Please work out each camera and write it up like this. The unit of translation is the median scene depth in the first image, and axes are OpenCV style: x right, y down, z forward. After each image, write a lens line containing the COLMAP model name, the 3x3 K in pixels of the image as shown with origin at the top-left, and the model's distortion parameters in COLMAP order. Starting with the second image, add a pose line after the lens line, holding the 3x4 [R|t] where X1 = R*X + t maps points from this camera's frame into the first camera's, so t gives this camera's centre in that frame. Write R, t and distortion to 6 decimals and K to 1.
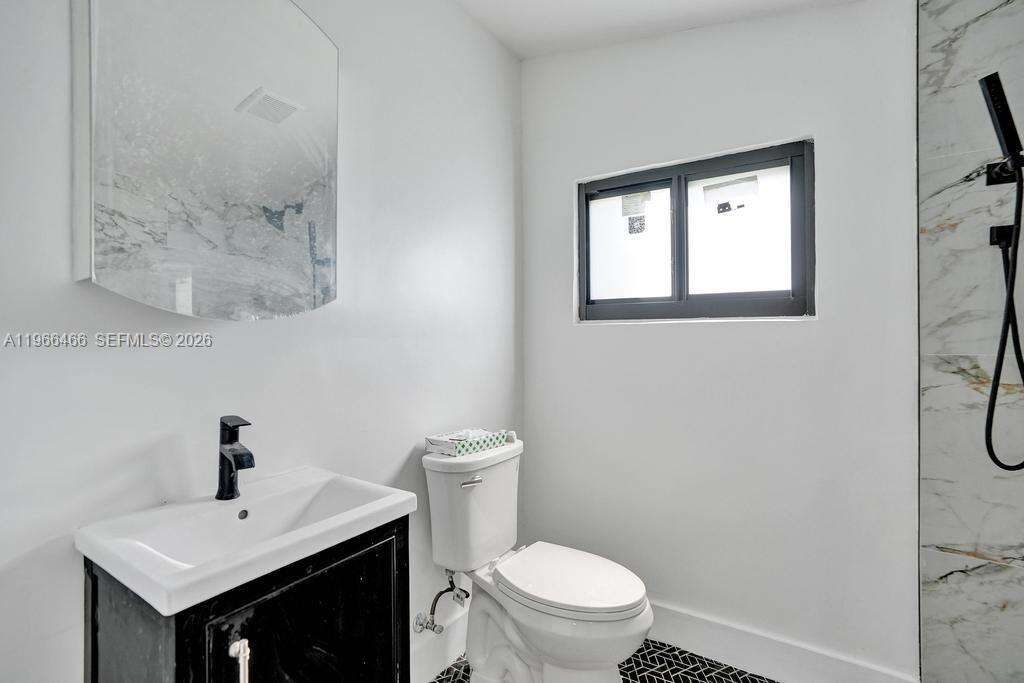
lens RADIAL K [[481.2, 0, 516.9], [0, 481.2, 333.8], [0, 0, 1]] dist [-0.046647, 0.025113]
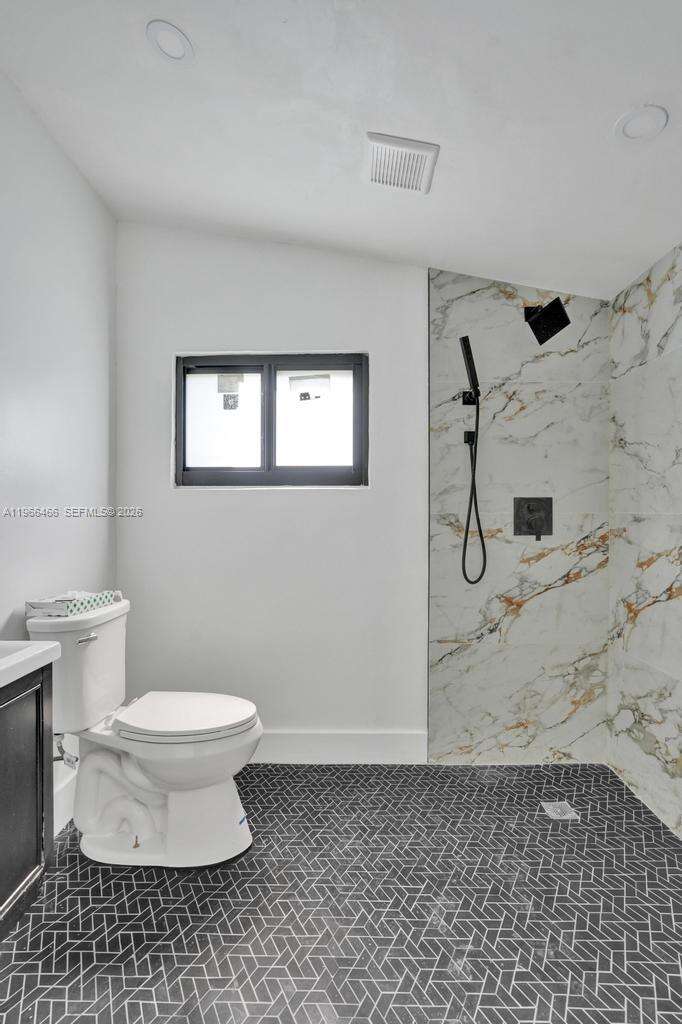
lens RADIAL K [[480.3, 0, 343.3], [0, 480.3, 516.2], [0, 0, 1]] dist [-0.055354, 0.031679]
pose [[0.845011, 0.000411, 0.534749, -0.158844], [-0.004311, 0.999972, 0.006043, 0.040745], [-0.534732, -0.007411, 0.844989, -0.111479]]
